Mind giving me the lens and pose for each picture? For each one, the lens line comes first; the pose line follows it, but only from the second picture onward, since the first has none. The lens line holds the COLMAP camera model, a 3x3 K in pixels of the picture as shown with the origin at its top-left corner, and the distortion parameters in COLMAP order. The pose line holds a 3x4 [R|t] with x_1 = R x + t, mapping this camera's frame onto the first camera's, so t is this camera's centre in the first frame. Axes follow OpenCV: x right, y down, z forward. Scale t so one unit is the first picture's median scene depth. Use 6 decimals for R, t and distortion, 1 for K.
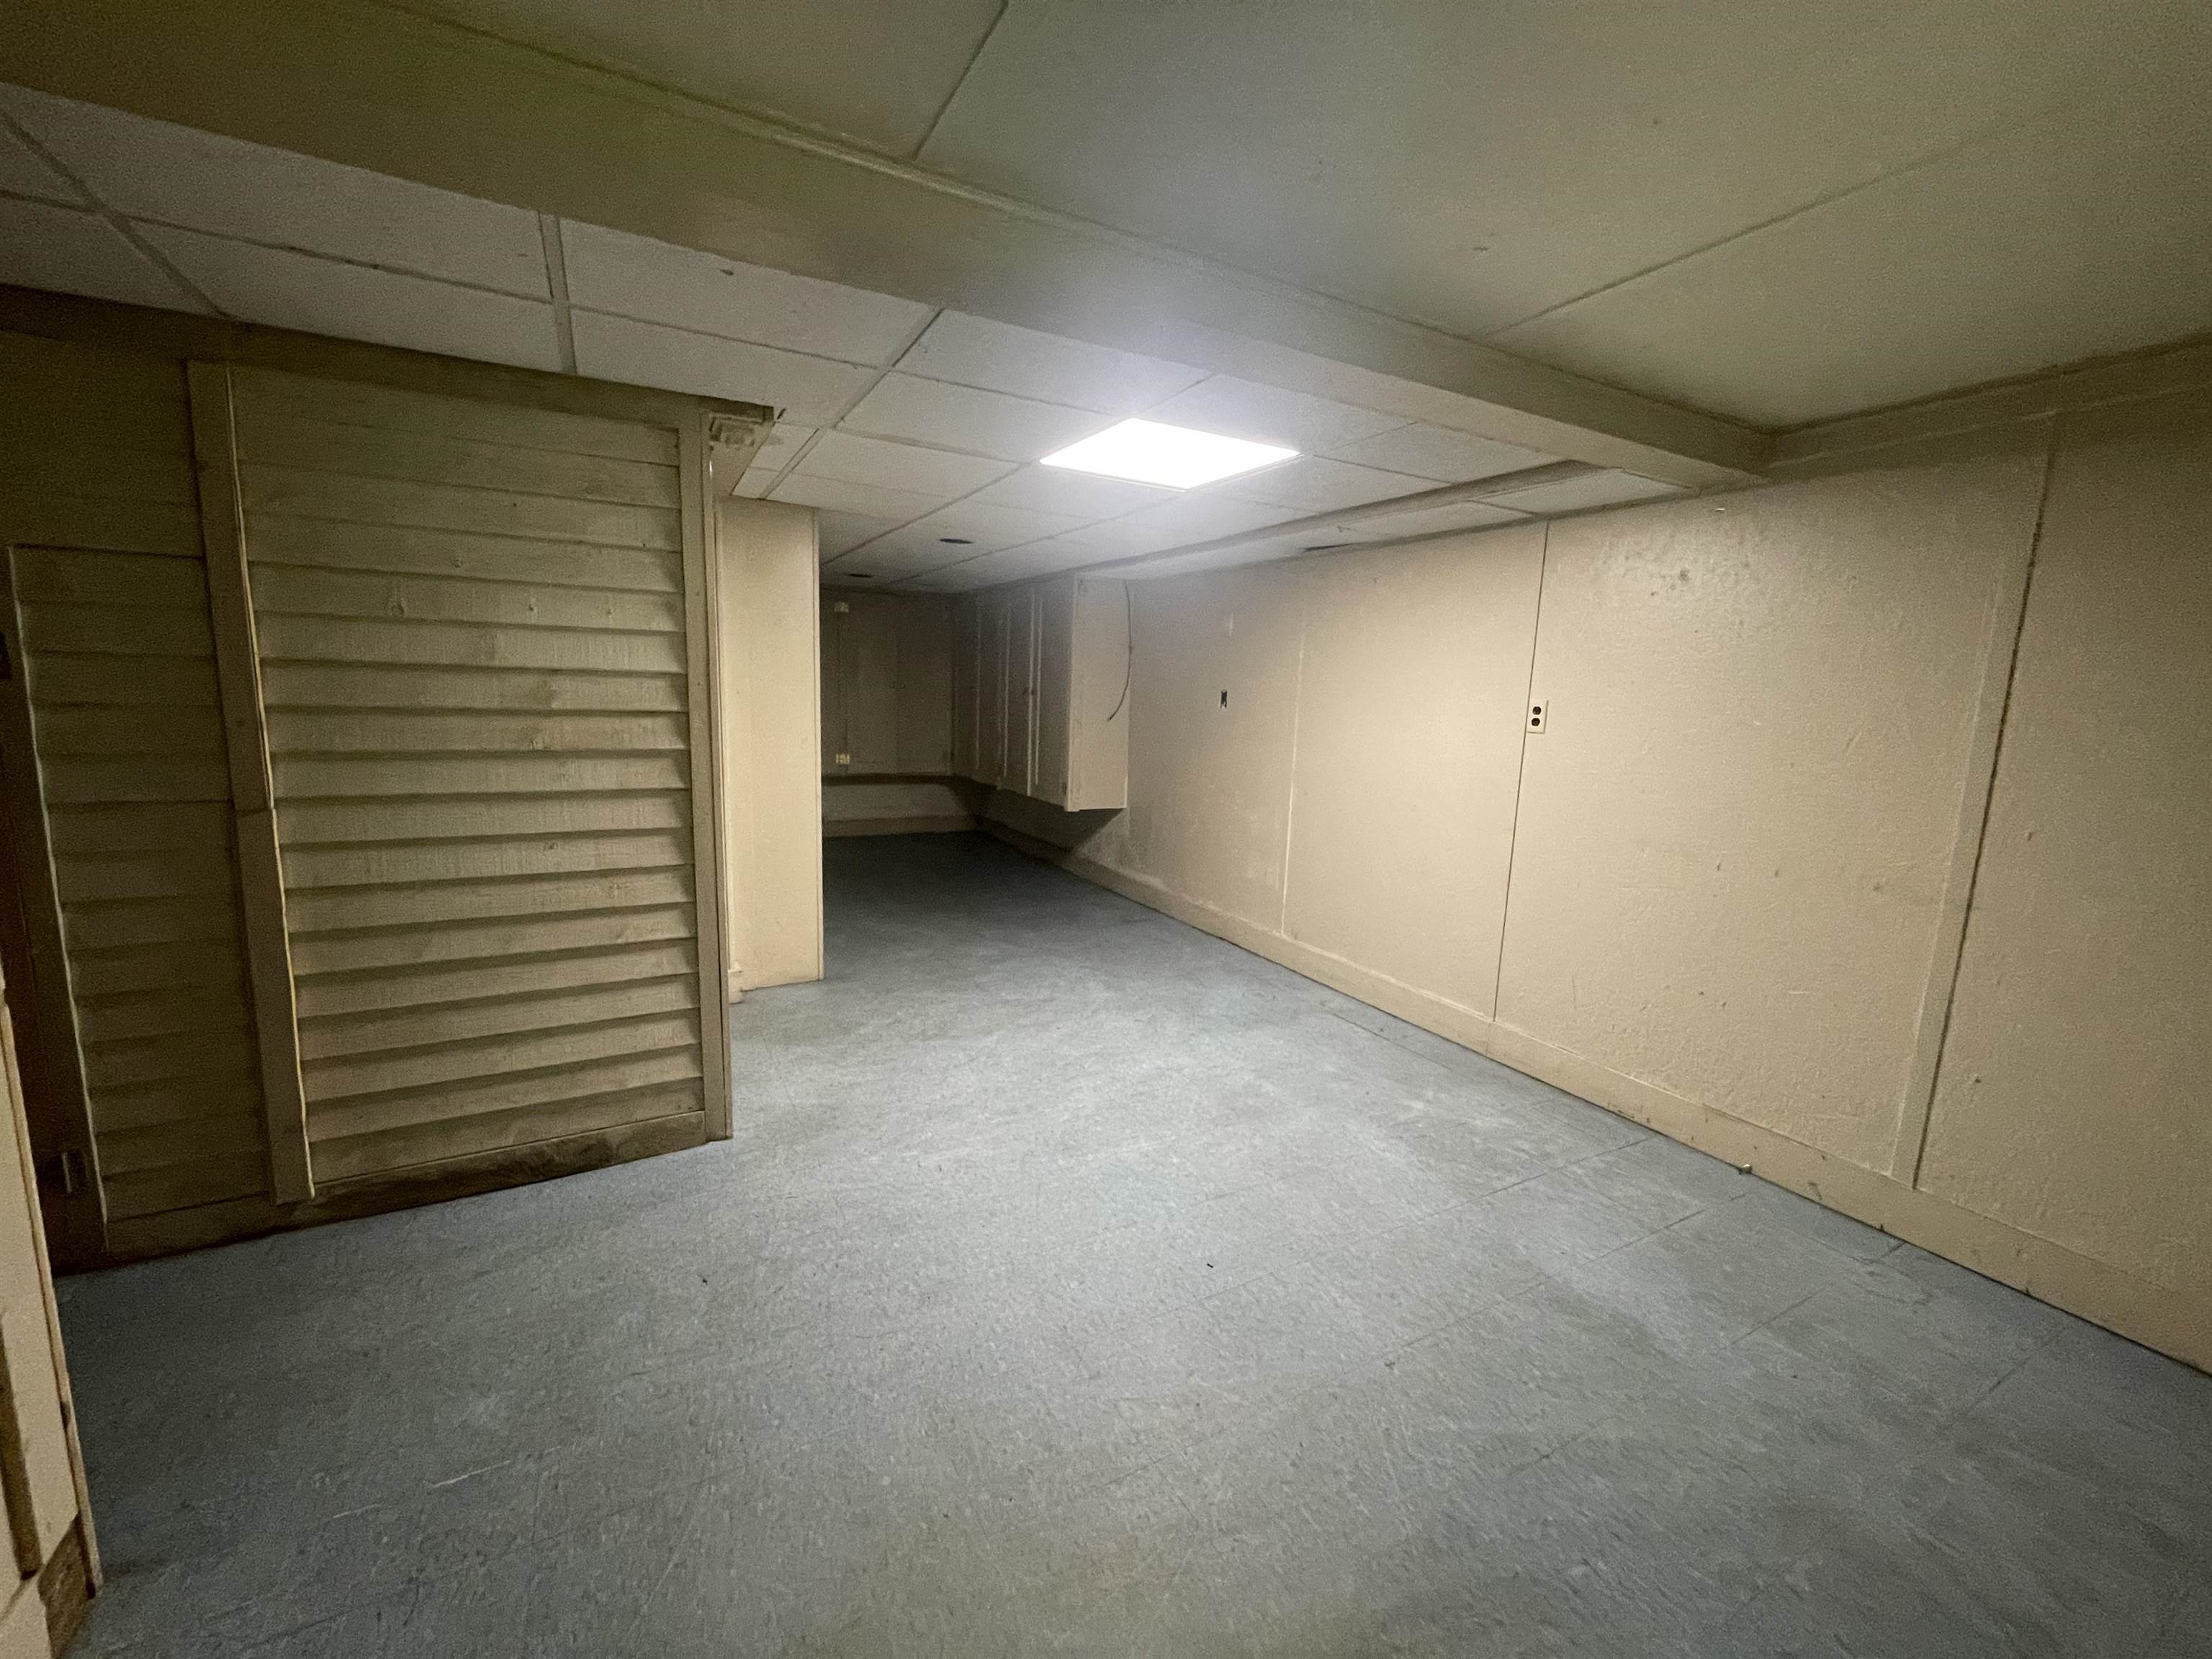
lens RADIAL K [[902.1, 0, 1108.8], [0, 902.1, 826.5], [0, 0, 1]] dist [-0.000639, -0.000001]
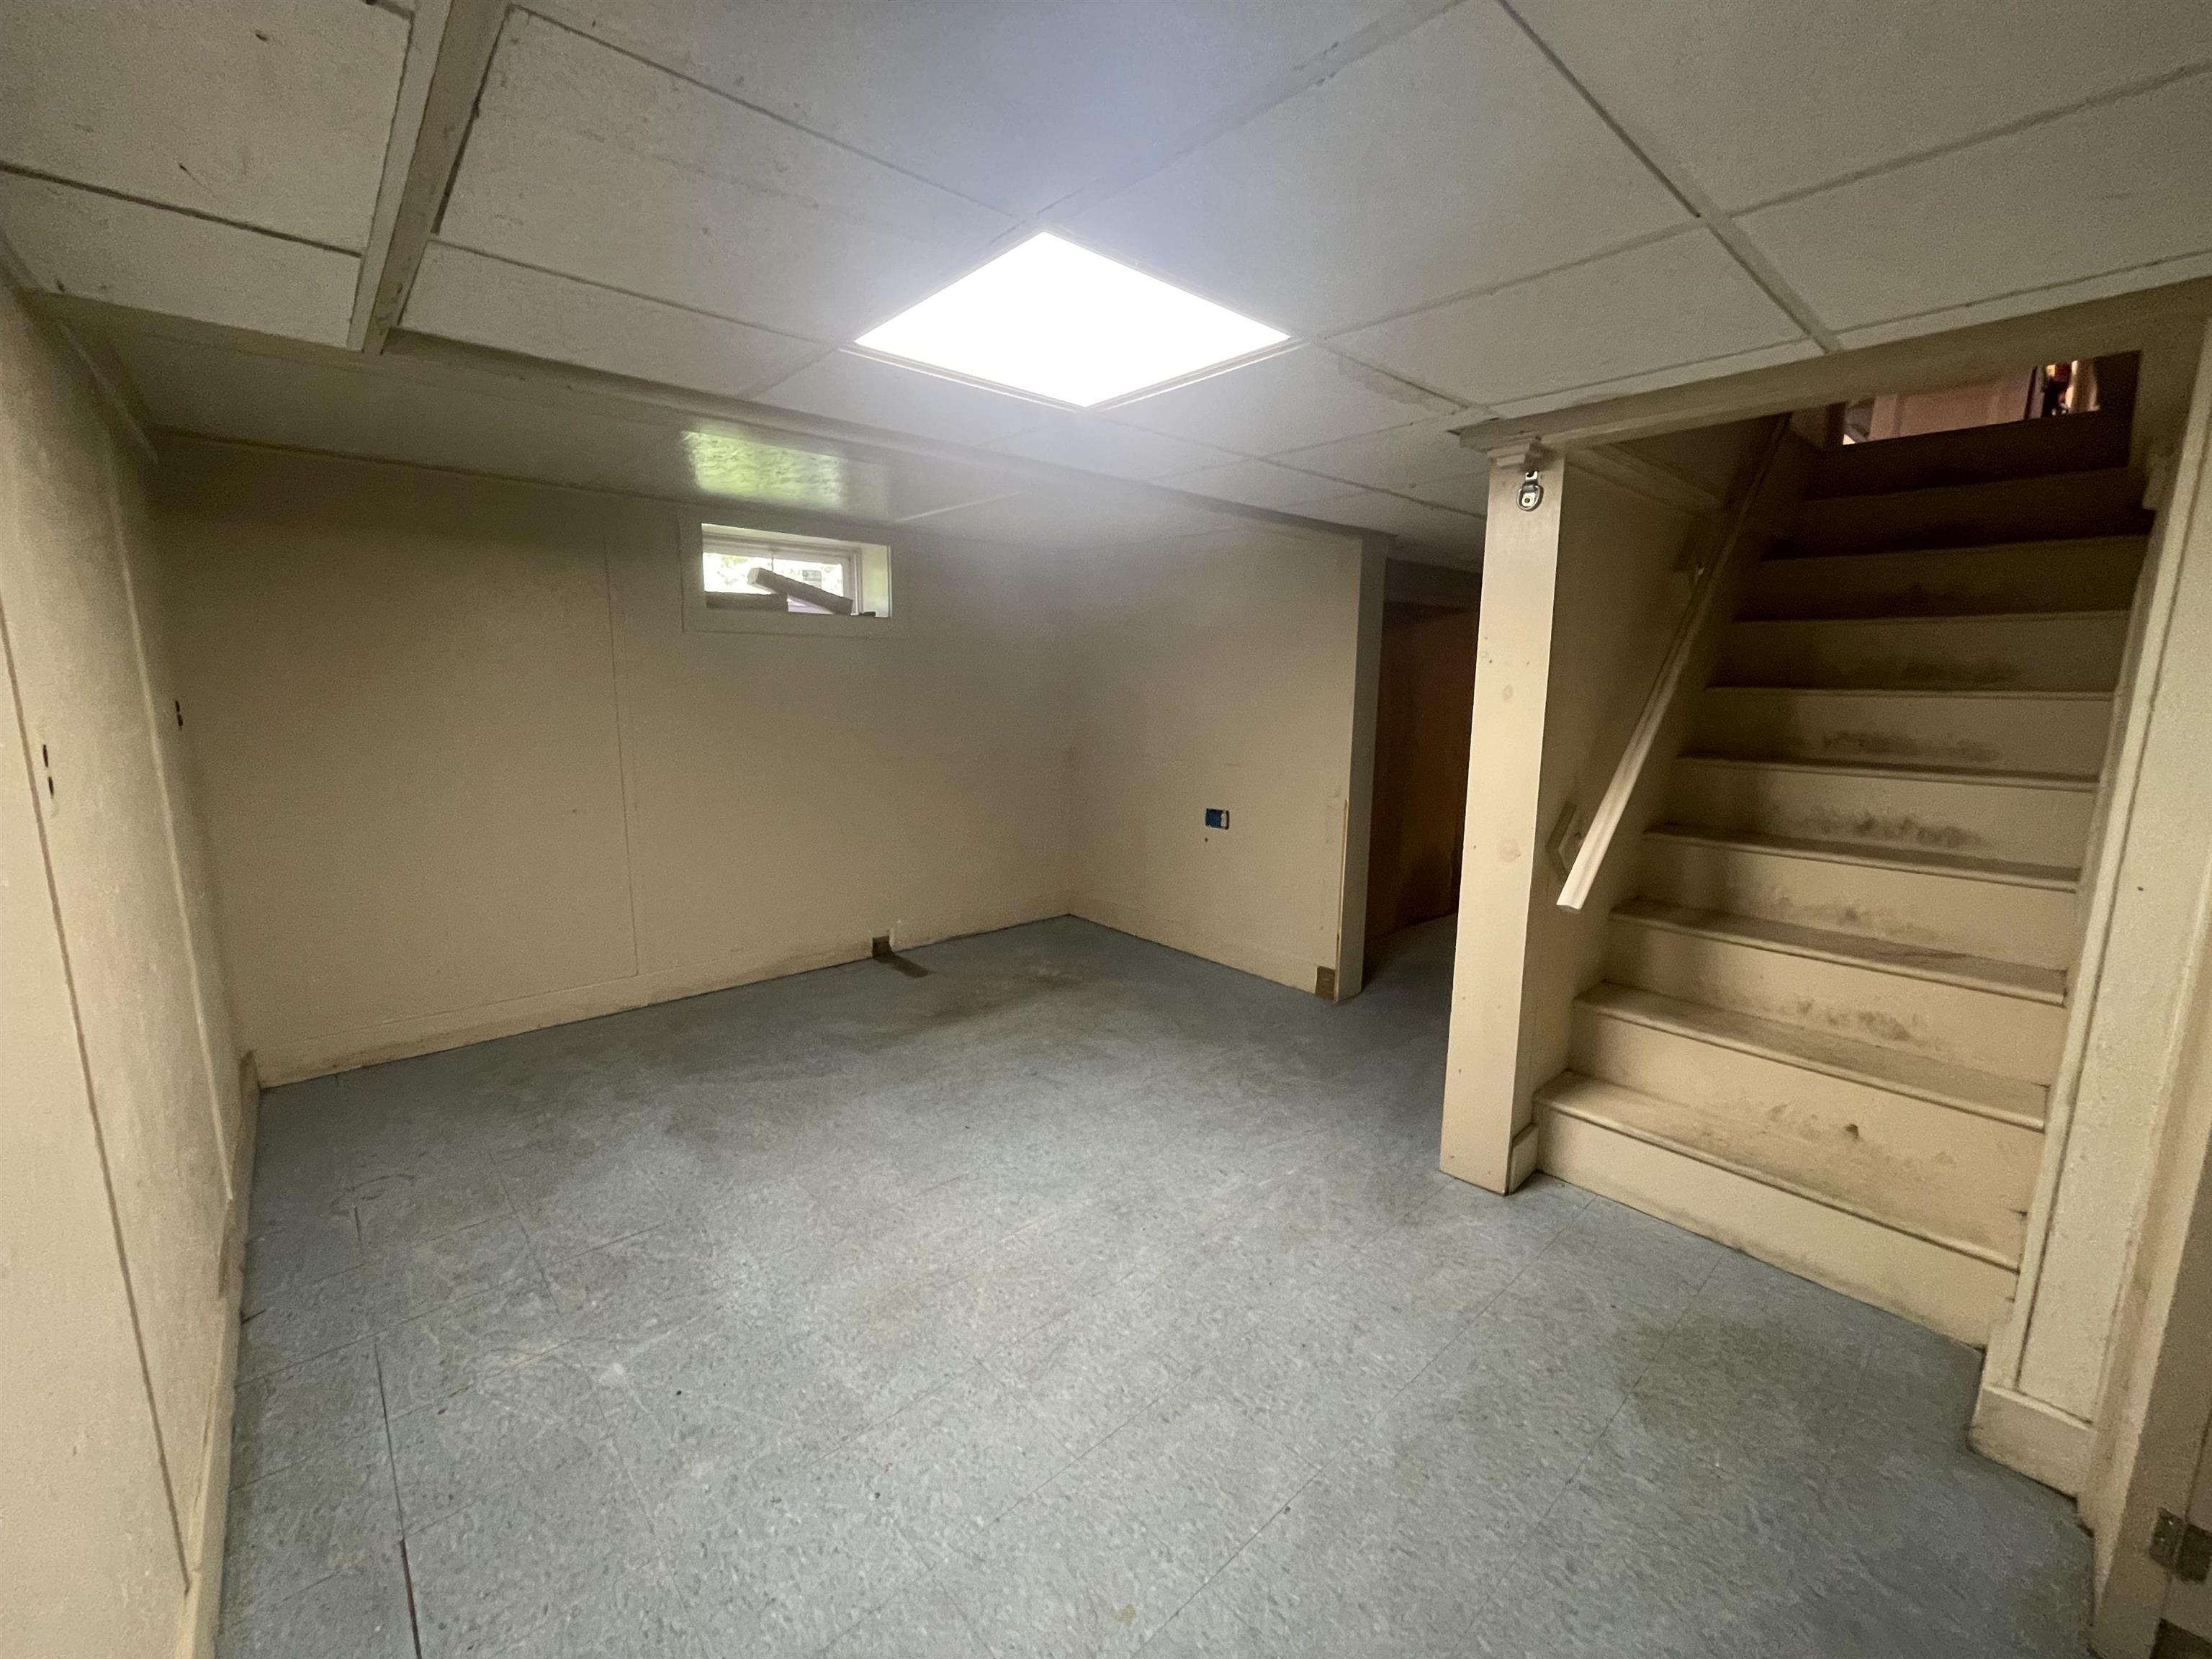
lens RADIAL K [[902.1, 0, 1104.5], [0, 902.1, 830.1], [0, 0, 1]] dist [-0.000639, -0.000001]
pose [[-0.973731, -0.007611, -0.227575, 0.169190], [-0.078447, 0.949469, 0.303899, -0.276577], [0.213762, 0.313768, -0.925124, 1.633041]]
